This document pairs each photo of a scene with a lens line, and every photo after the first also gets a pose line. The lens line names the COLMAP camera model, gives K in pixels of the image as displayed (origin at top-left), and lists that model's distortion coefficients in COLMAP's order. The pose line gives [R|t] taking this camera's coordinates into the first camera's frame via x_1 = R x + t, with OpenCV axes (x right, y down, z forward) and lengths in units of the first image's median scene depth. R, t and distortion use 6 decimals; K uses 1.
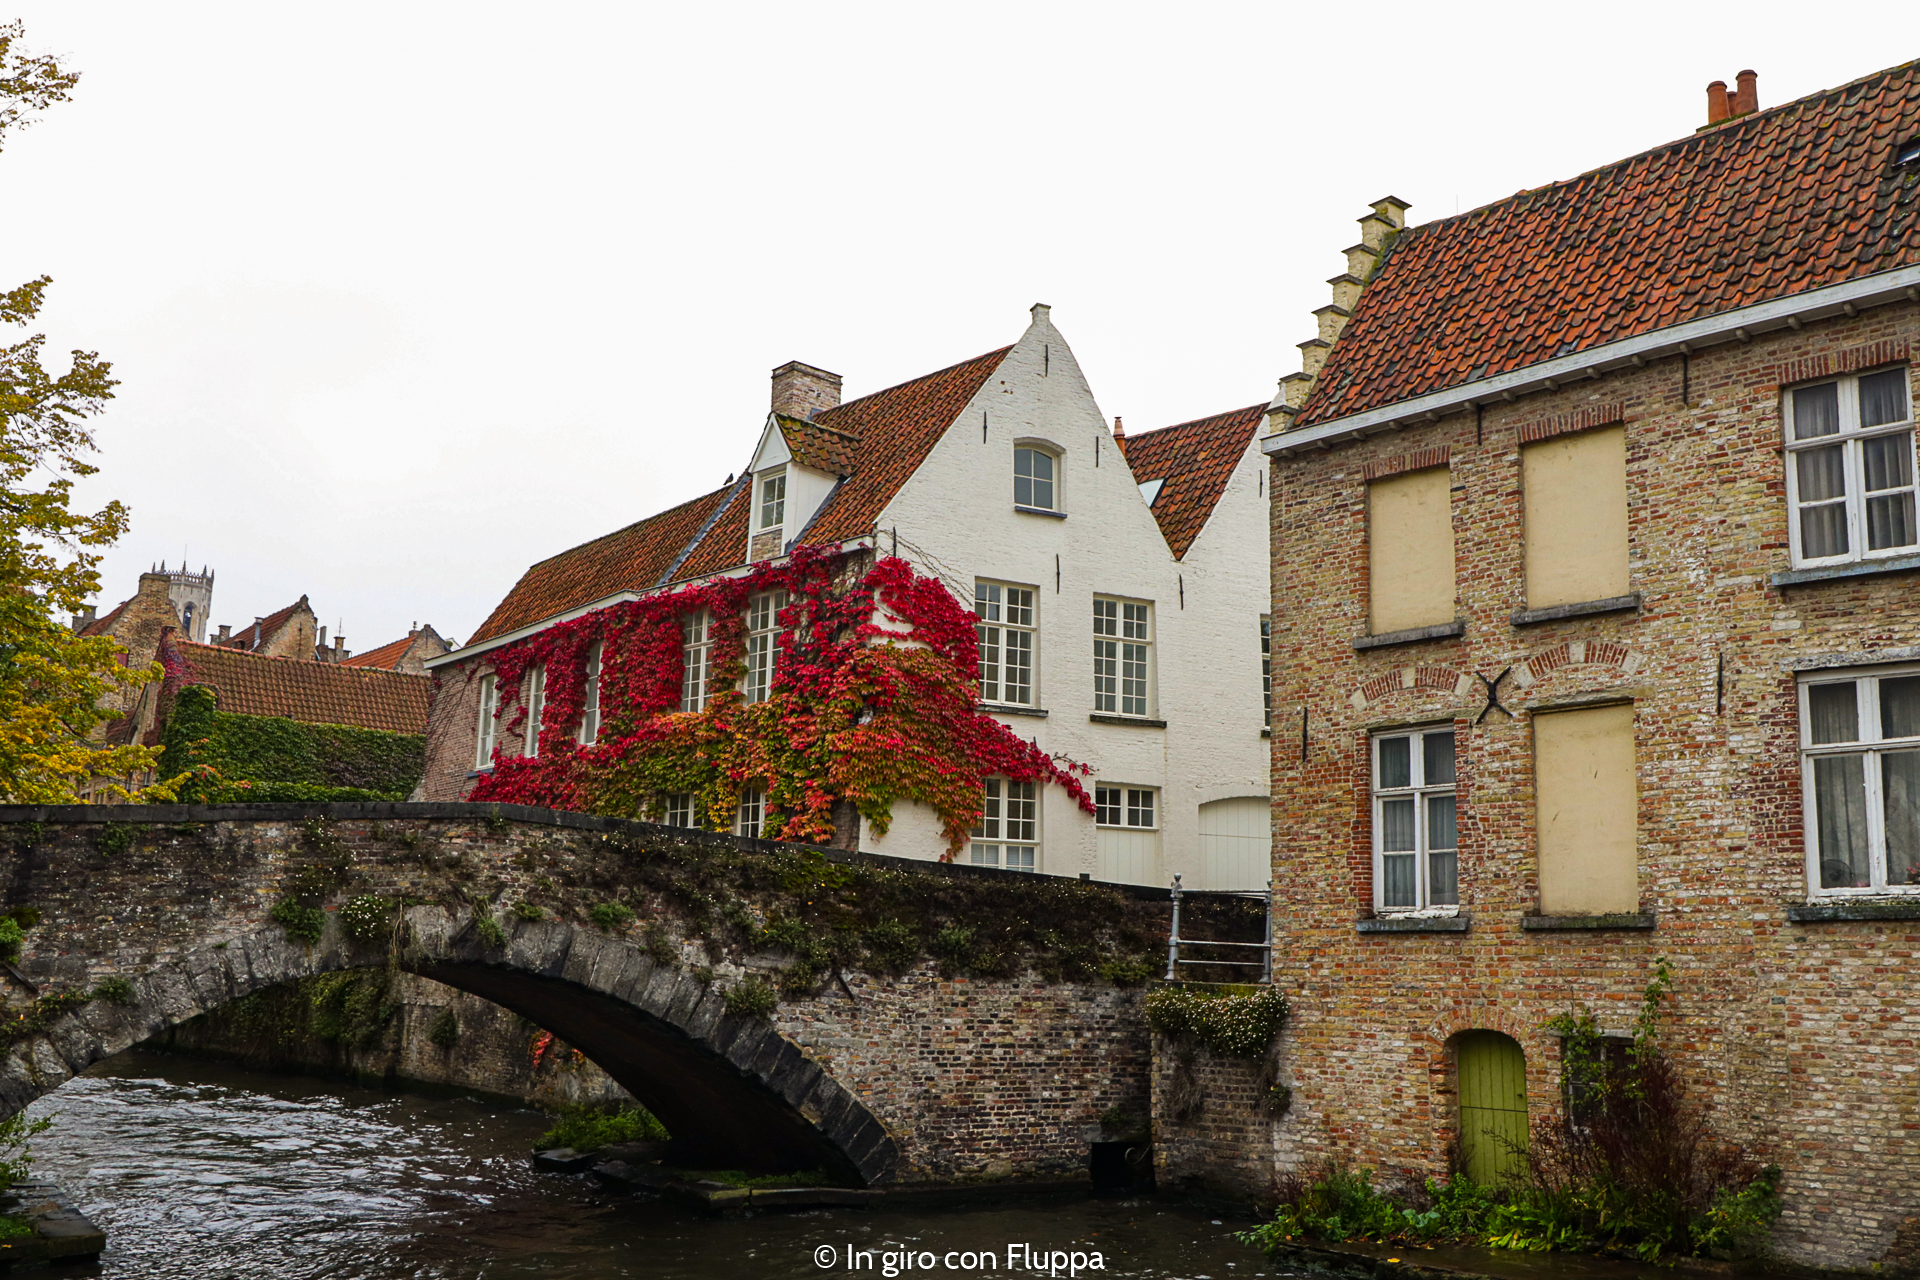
lens RADIAL K [[1674.5, 0, 960.0], [0, 1674.5, 640.0], [0, 0, 1]] dist [-0.005577, -0.001050]
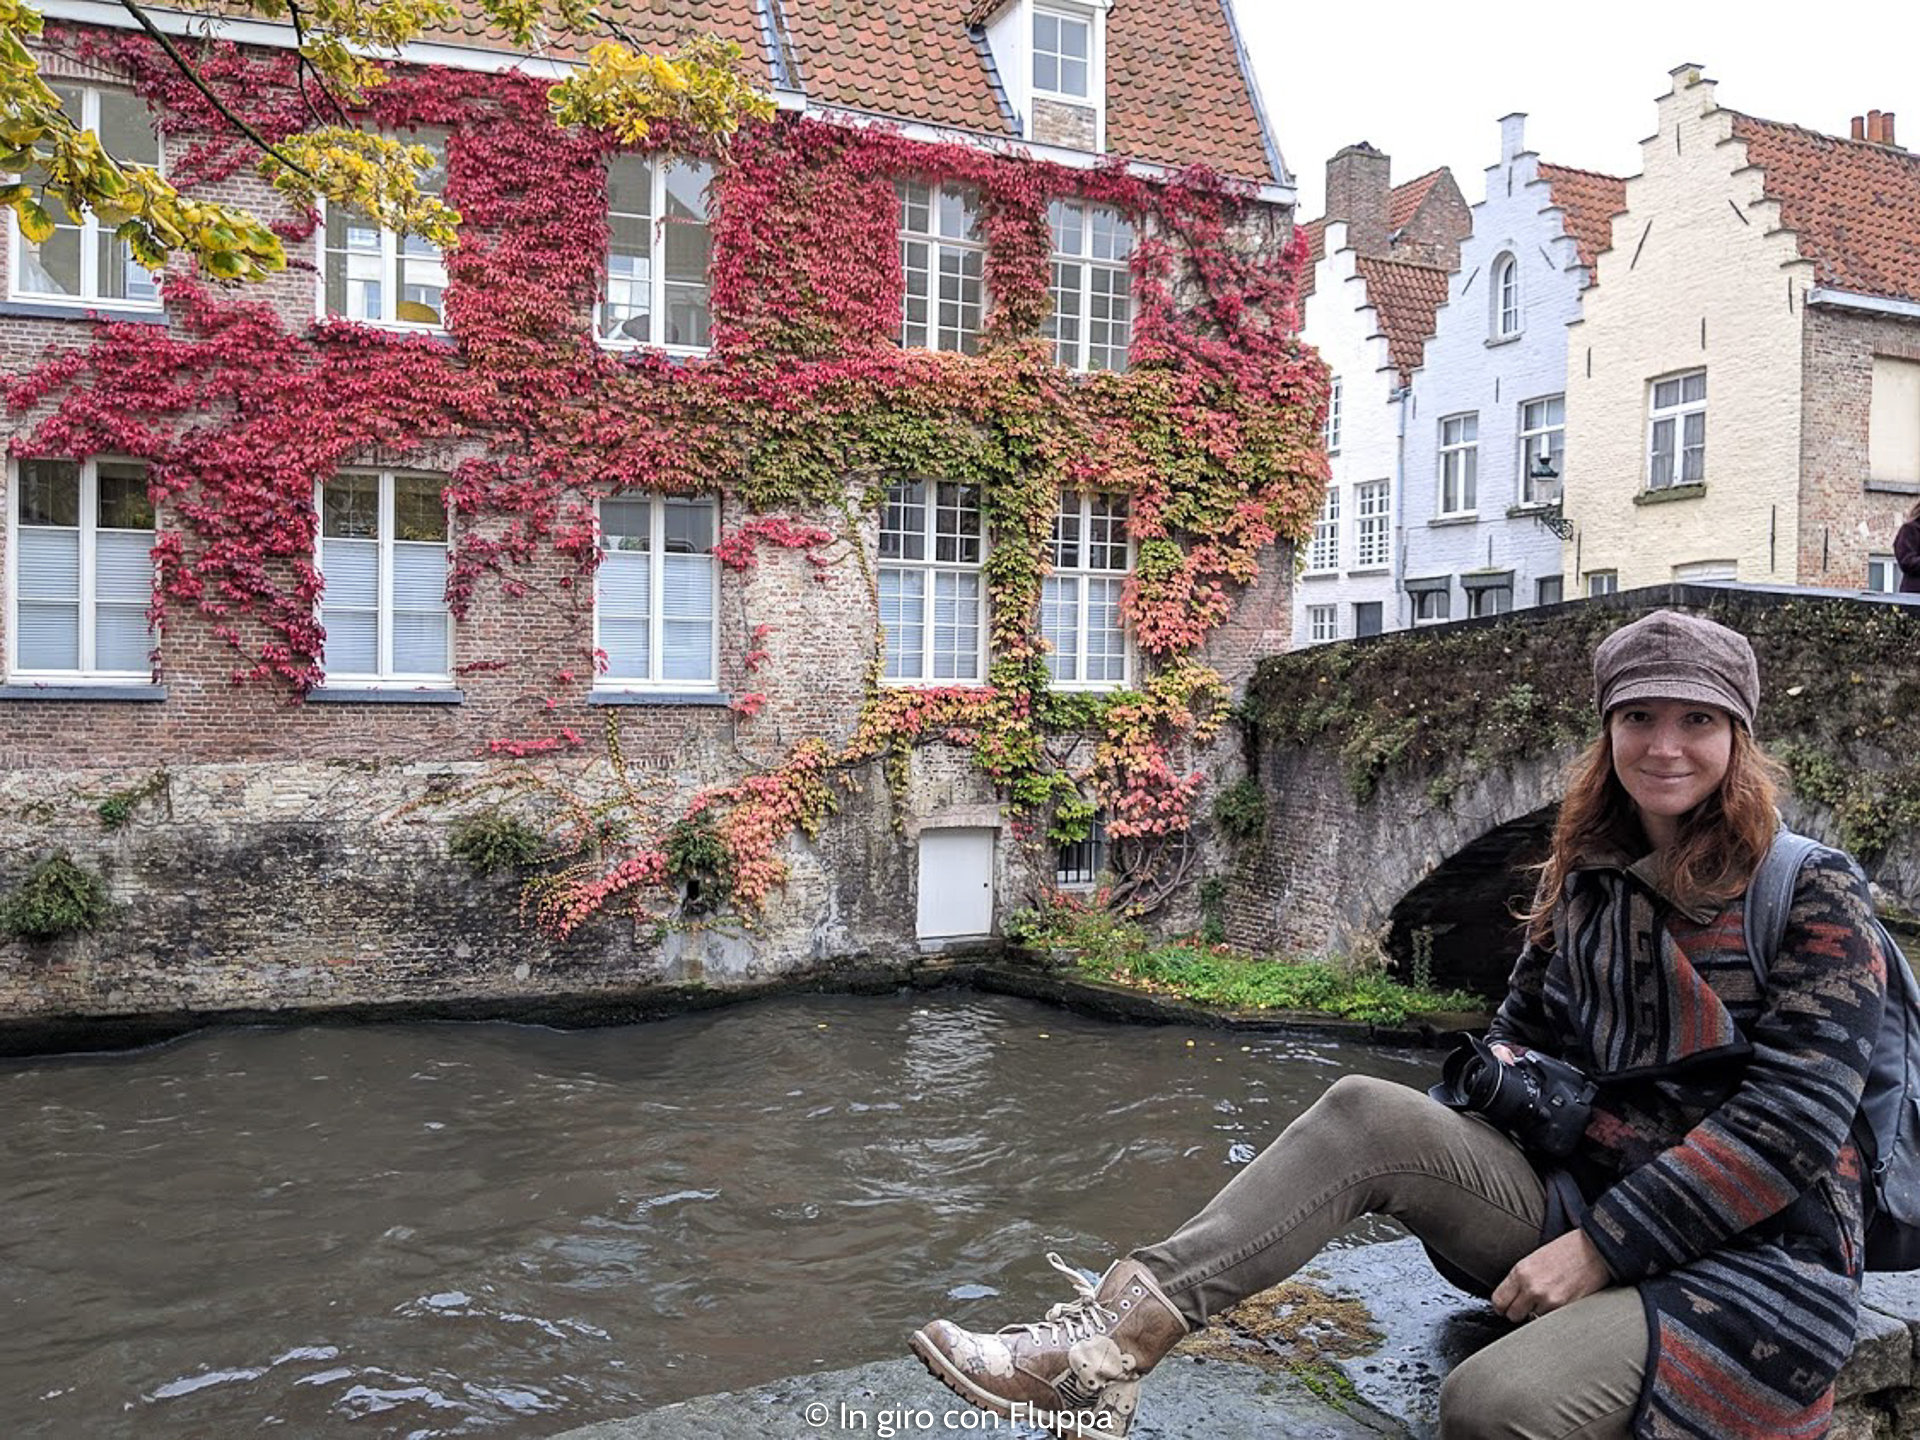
lens RADIAL K [[1650.2, 0, 996.4], [0, 1650.2, 722.4], [0, 0, 1]] dist [0.127757, -0.267270]
pose [[0.315754, -0.044111, 0.947815, -0.793532], [-0.196023, 0.974337, 0.110648, 0.112007], [-0.928372, -0.220731, 0.299004, 0.800967]]
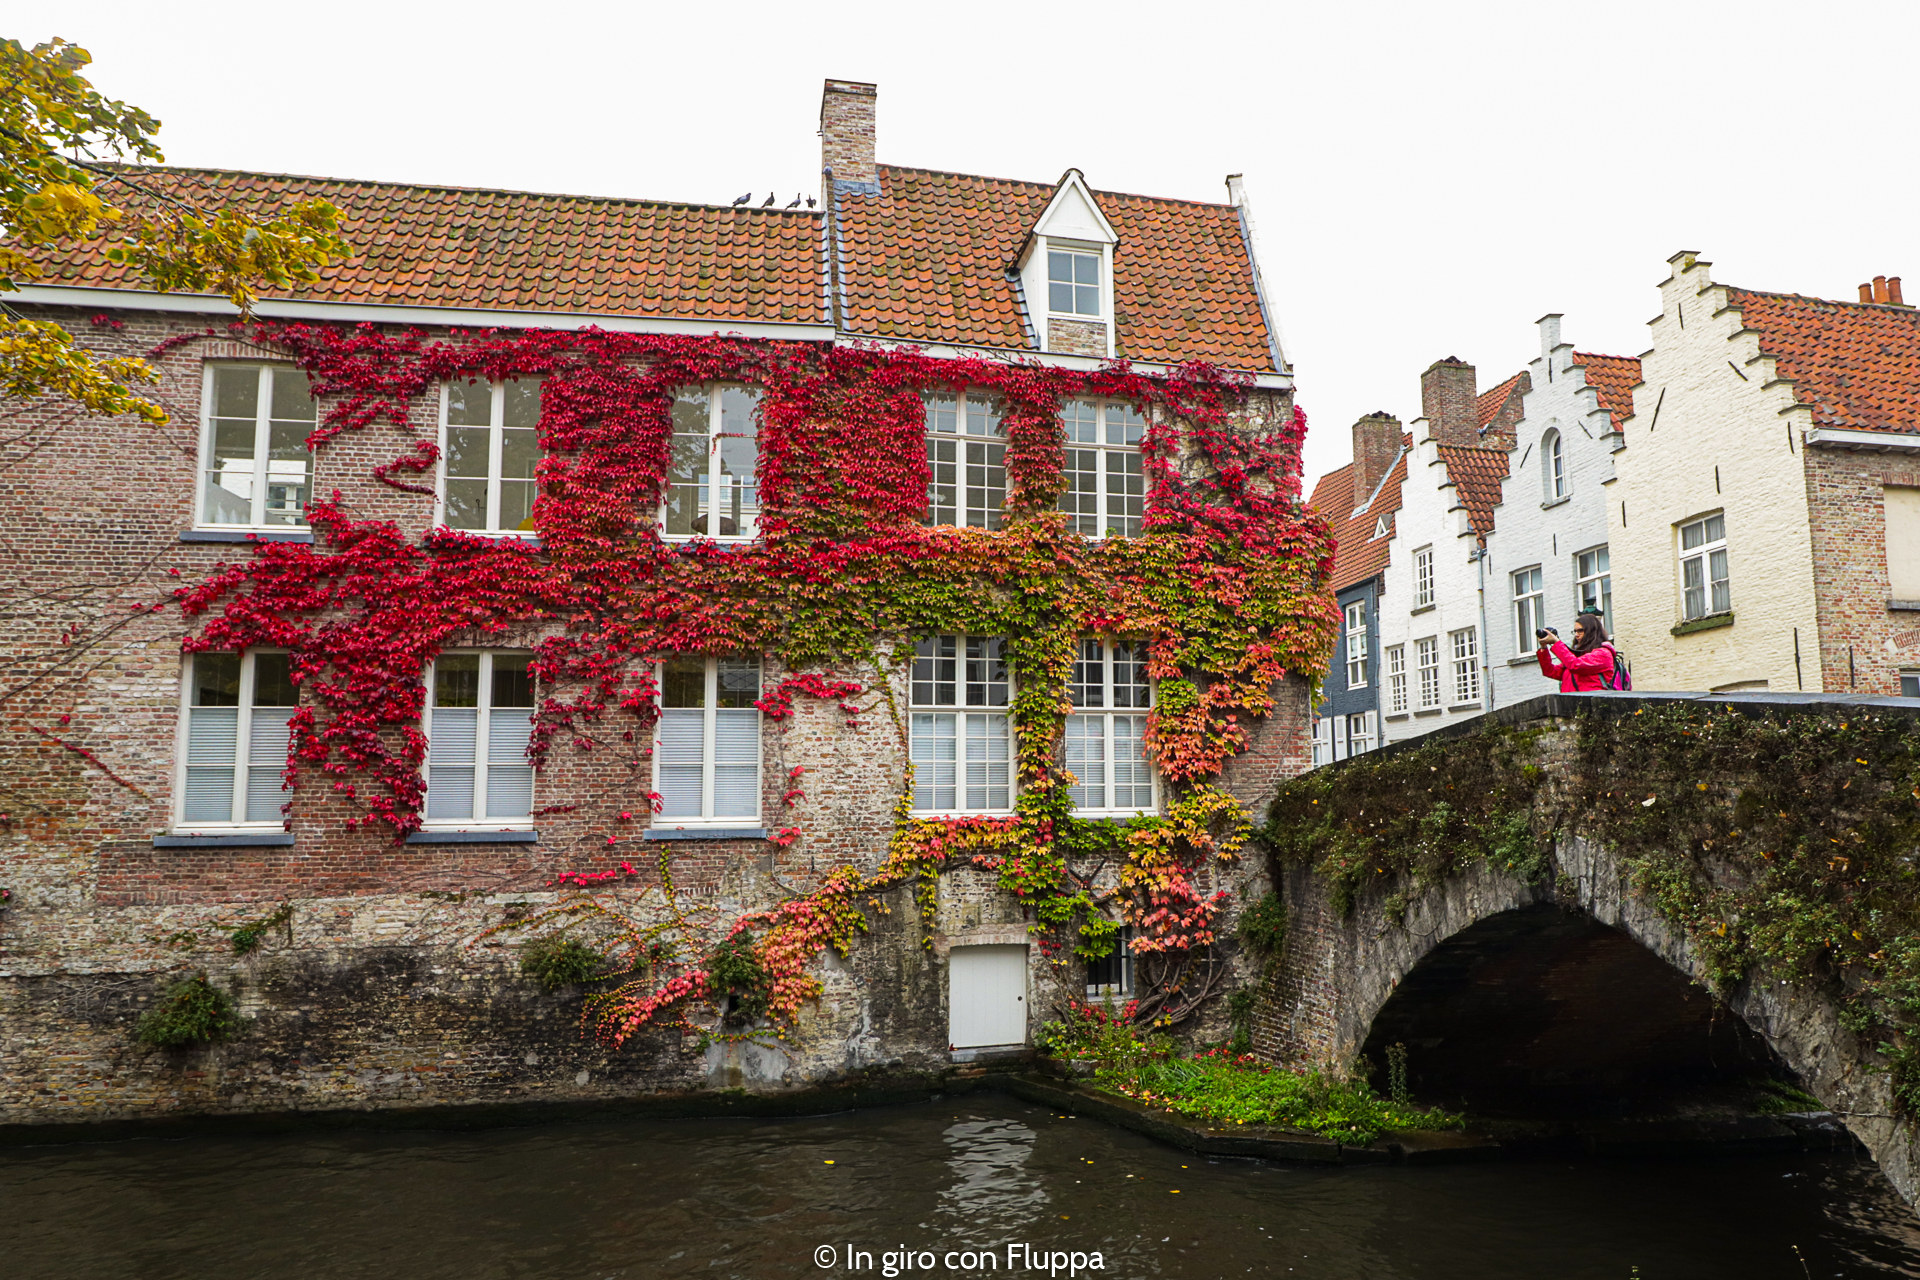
lens RADIAL K [[1274.8, 0, 1047.0], [0, 1274.8, 661.8], [0, 0, 1]] dist [0.008990, -0.005050]
pose [[0.483264, 0.072607, 0.872459, -0.661559], [-0.152558, 0.988292, 0.002256, 0.100034], [-0.862080, -0.134190, 0.488683, 0.721759]]
